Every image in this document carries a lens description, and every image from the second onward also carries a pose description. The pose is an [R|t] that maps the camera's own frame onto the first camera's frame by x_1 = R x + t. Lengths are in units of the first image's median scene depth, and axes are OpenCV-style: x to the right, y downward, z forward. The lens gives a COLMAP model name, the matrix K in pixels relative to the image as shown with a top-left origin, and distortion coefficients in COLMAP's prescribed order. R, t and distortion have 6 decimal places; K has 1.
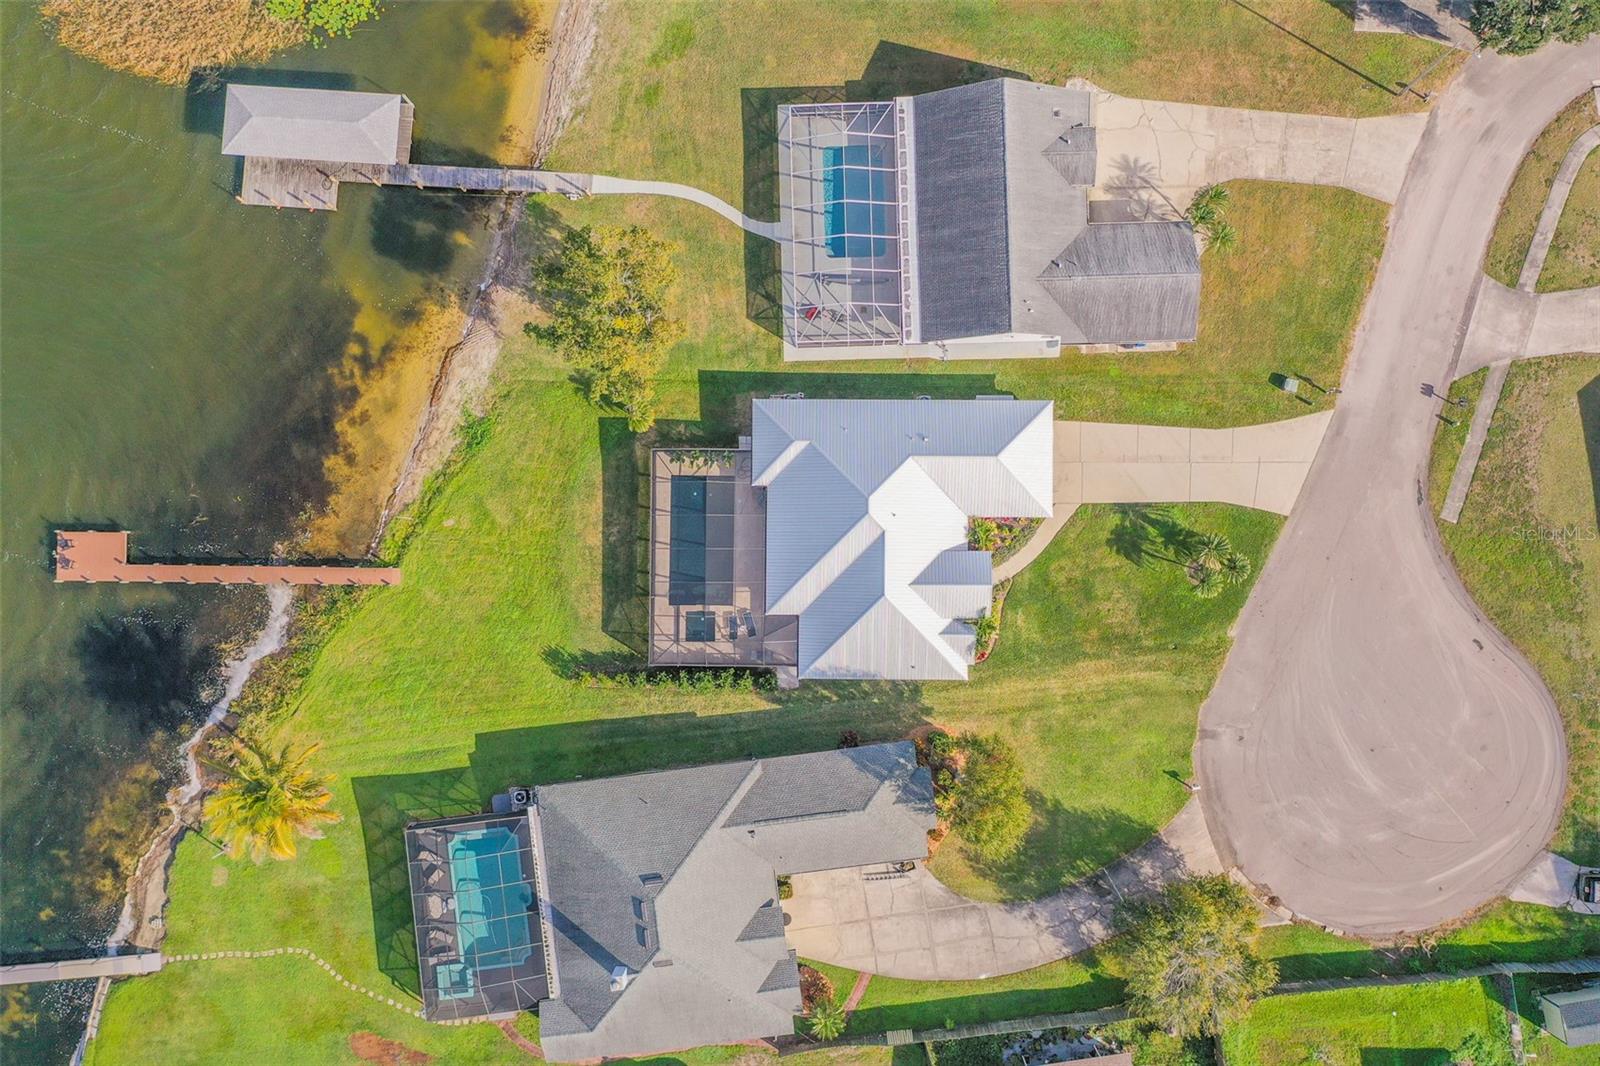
lens RADIAL K [[1286.3, 0, 802.9], [0, 1286.3, 531.2], [0, 0, 1]] dist [0.005376, 0.000845]
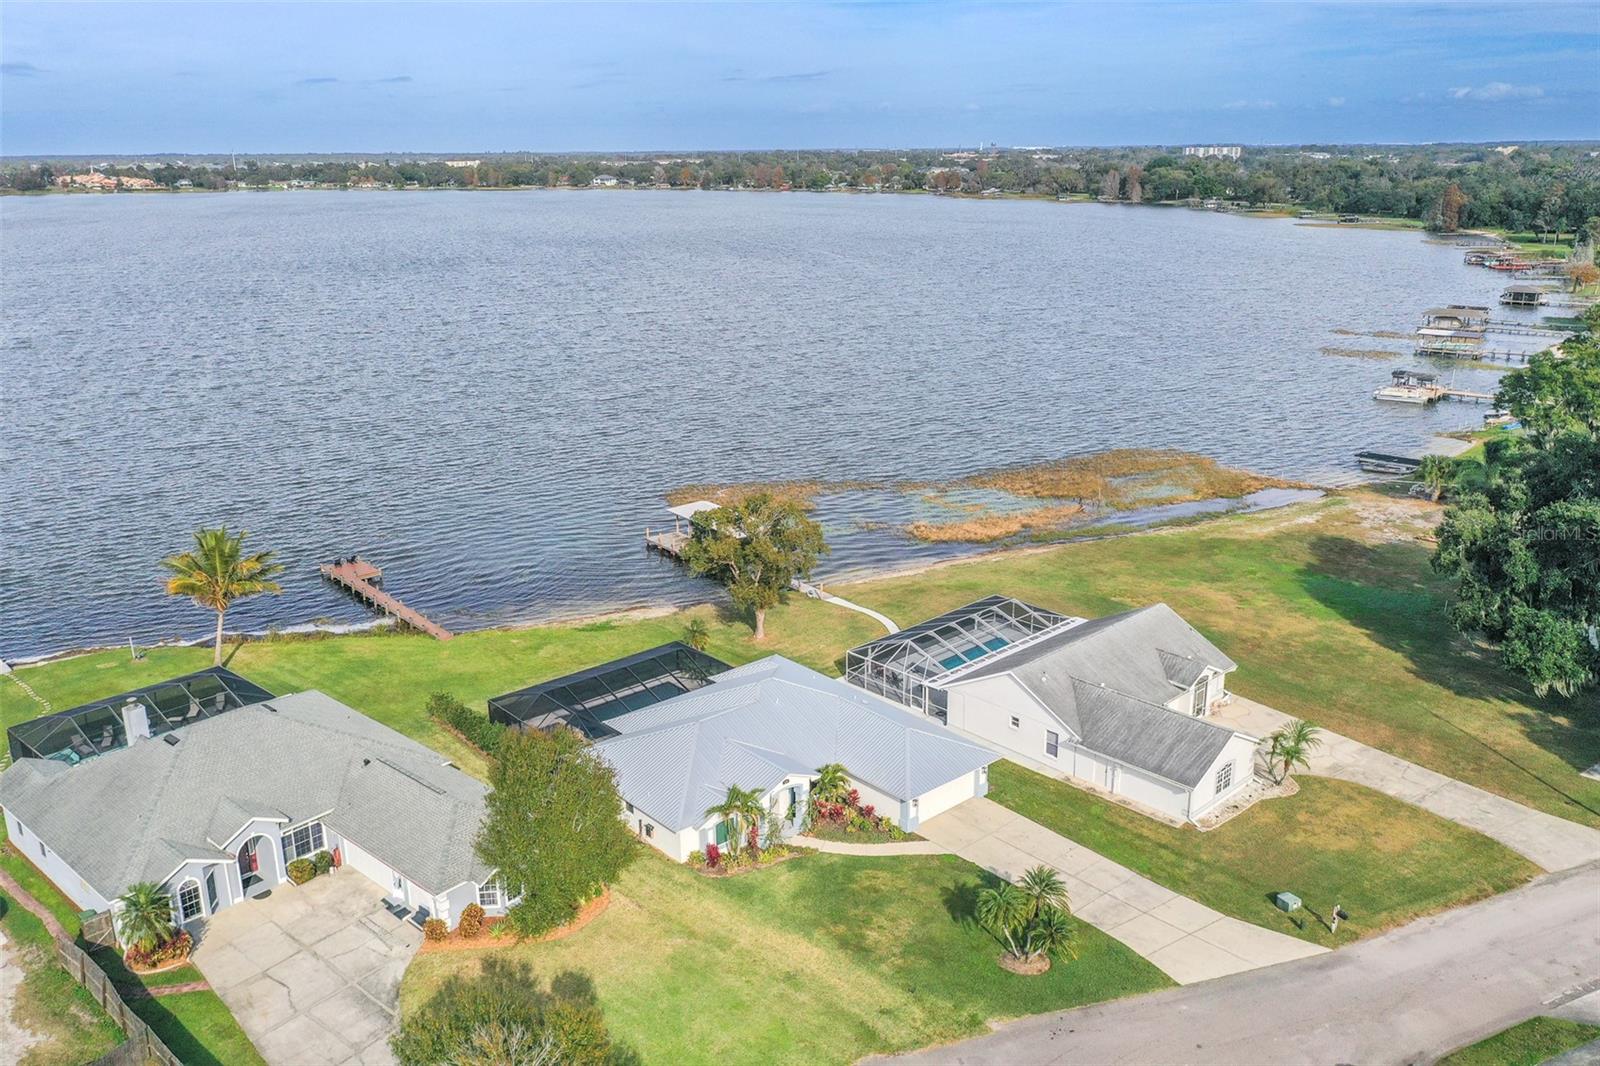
lens RADIAL K [[1259.5, 0, 801.8], [0, 1259.5, 527.7], [0, 0, 1]] dist [0.004398, 0.005362]
pose [[0.662615, 0.230736, -0.712532, 0.642629], [-0.748703, 0.228997, -0.622096, 0.464627], [0.019628, 0.945686, 0.324490, 0.574922]]
